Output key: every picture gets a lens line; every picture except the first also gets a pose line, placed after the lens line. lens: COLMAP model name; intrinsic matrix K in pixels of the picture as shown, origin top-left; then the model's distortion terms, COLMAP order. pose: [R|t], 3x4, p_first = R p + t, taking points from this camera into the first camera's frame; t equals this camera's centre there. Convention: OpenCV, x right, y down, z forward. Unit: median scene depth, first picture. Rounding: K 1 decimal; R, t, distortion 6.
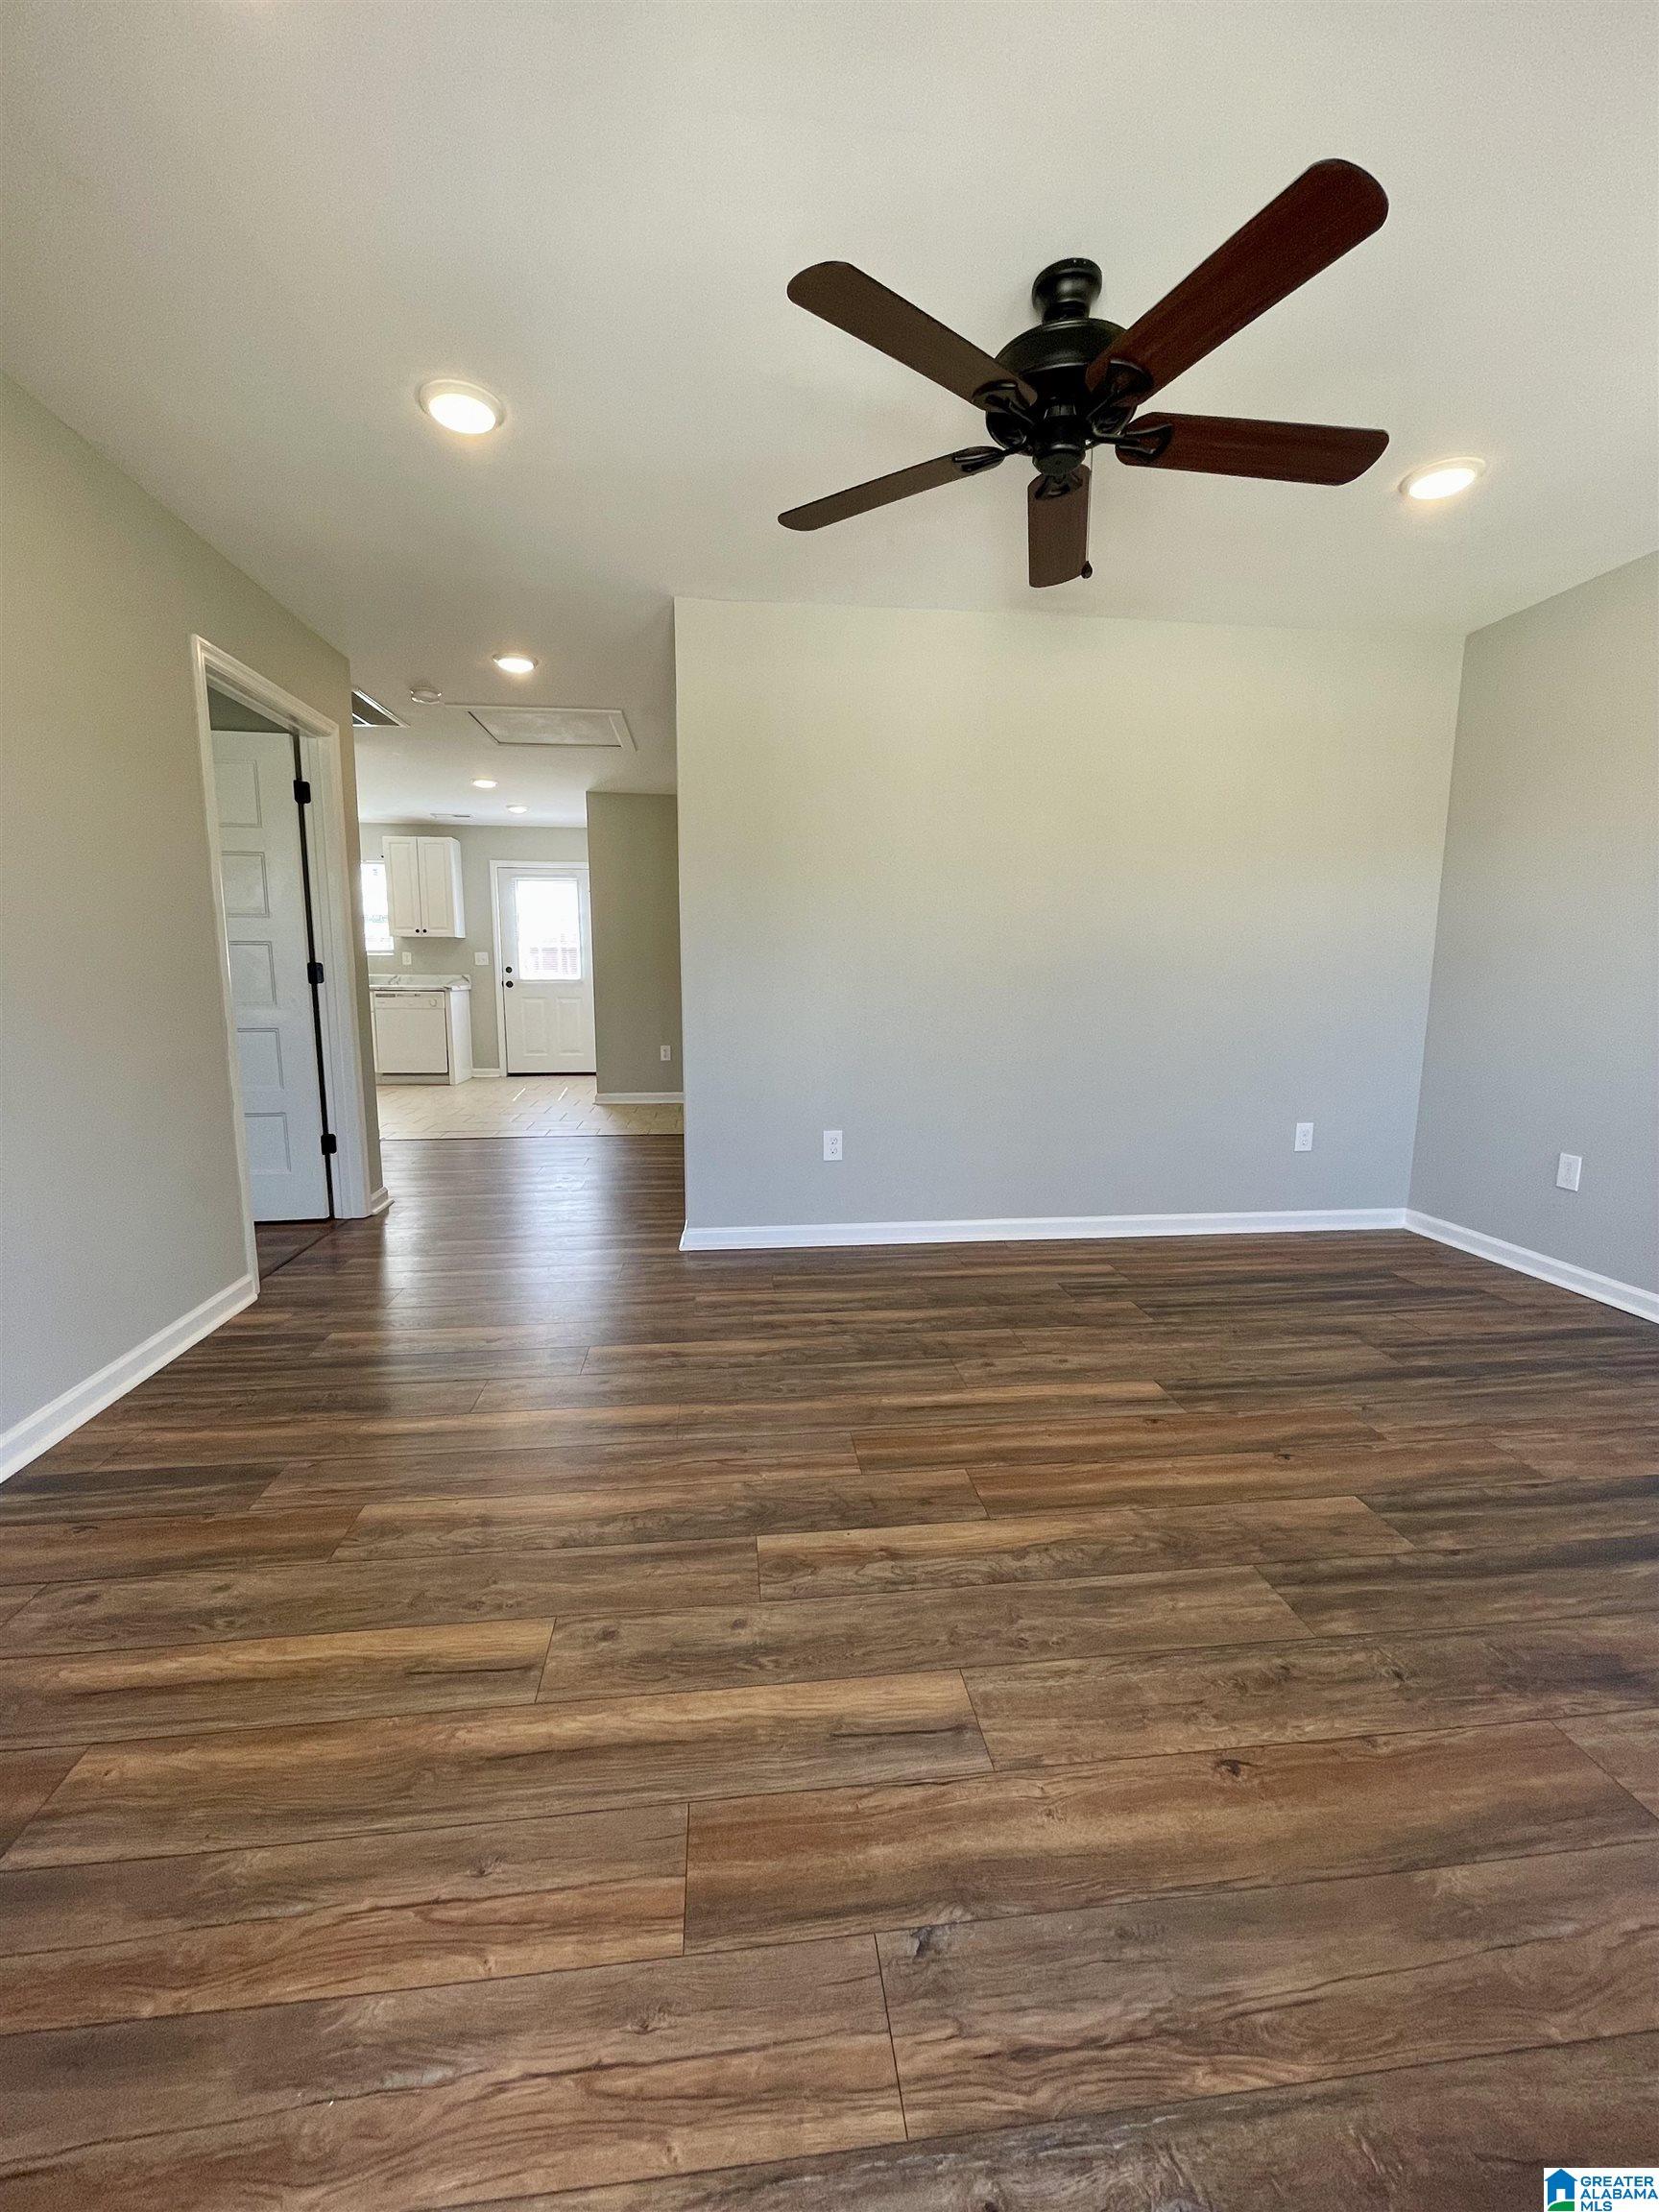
lens RADIAL K [[893.3, 0, 824.8], [0, 893.3, 1110.5], [0, 0, 1]] dist [0.000257, -0.000522]
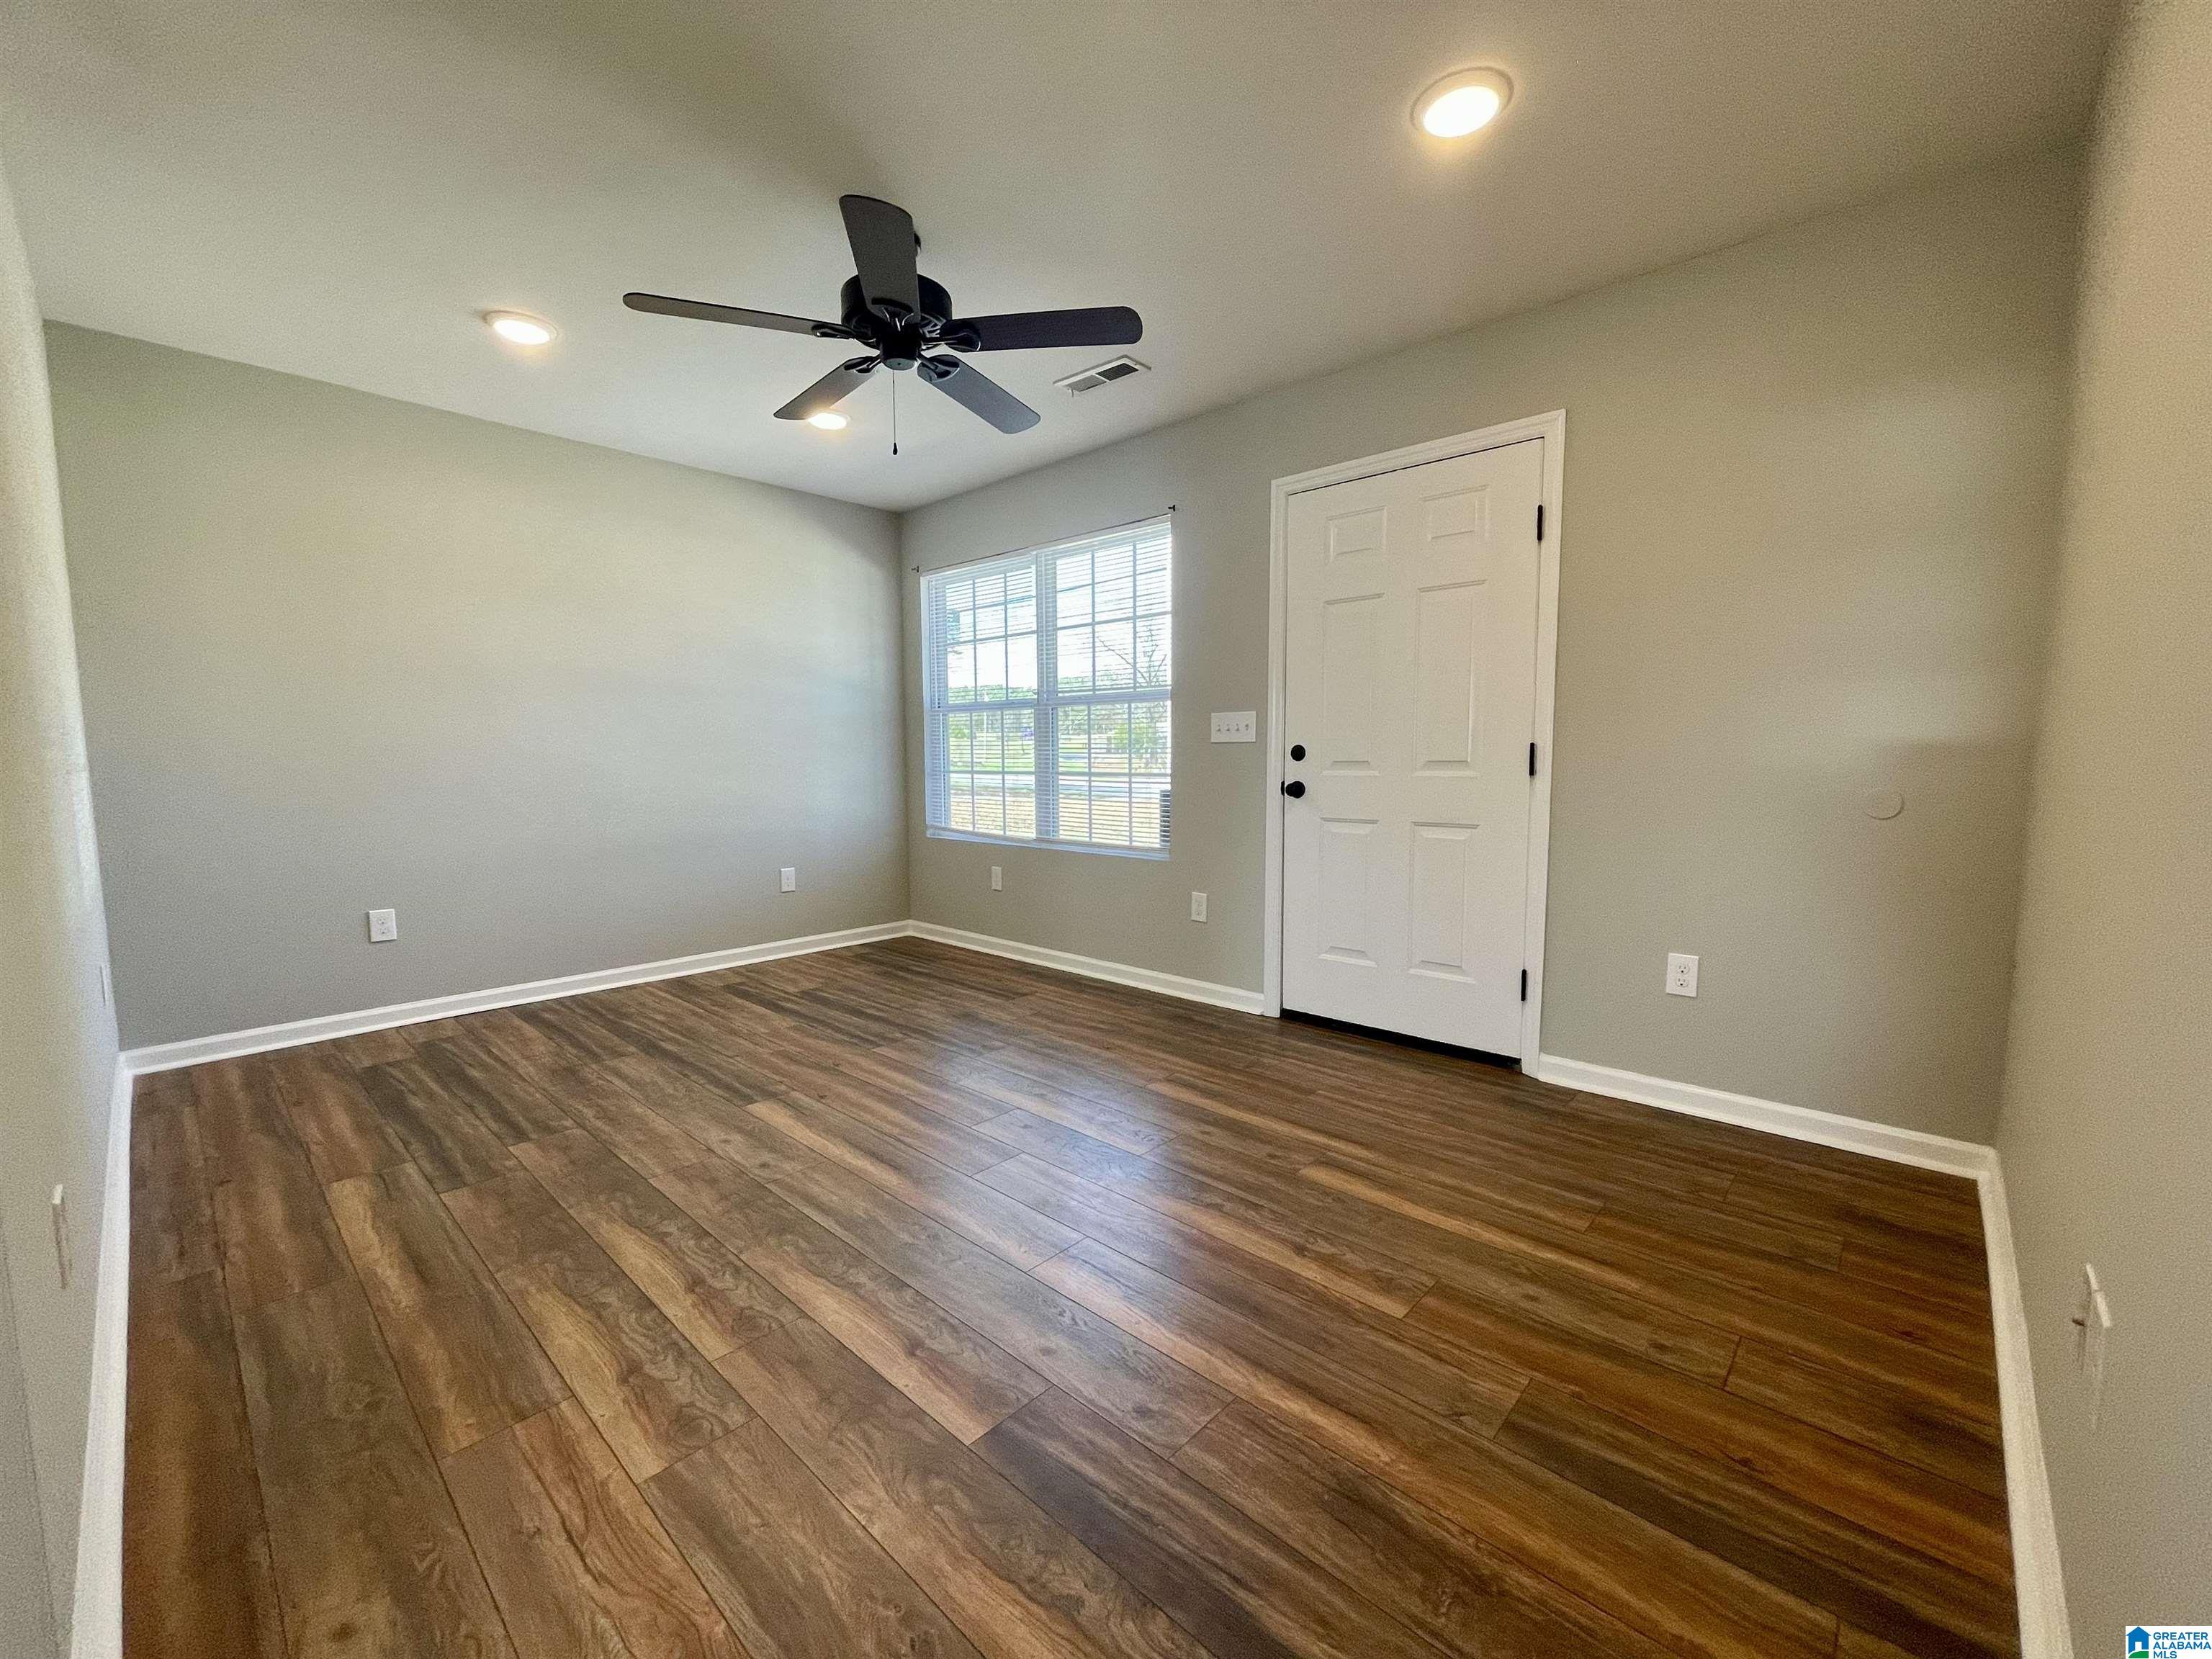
lens RADIAL K [[893.3, 0, 1103.3], [0, 893.3, 830.8], [0, 0, 1]] dist [0.000257, -0.000522]
pose [[-0.650437, -0.068171, 0.756495, -0.739810], [0.123180, 0.973313, 0.193621, -0.190785], [-0.749505, 0.219123, -0.624681, 1.284353]]
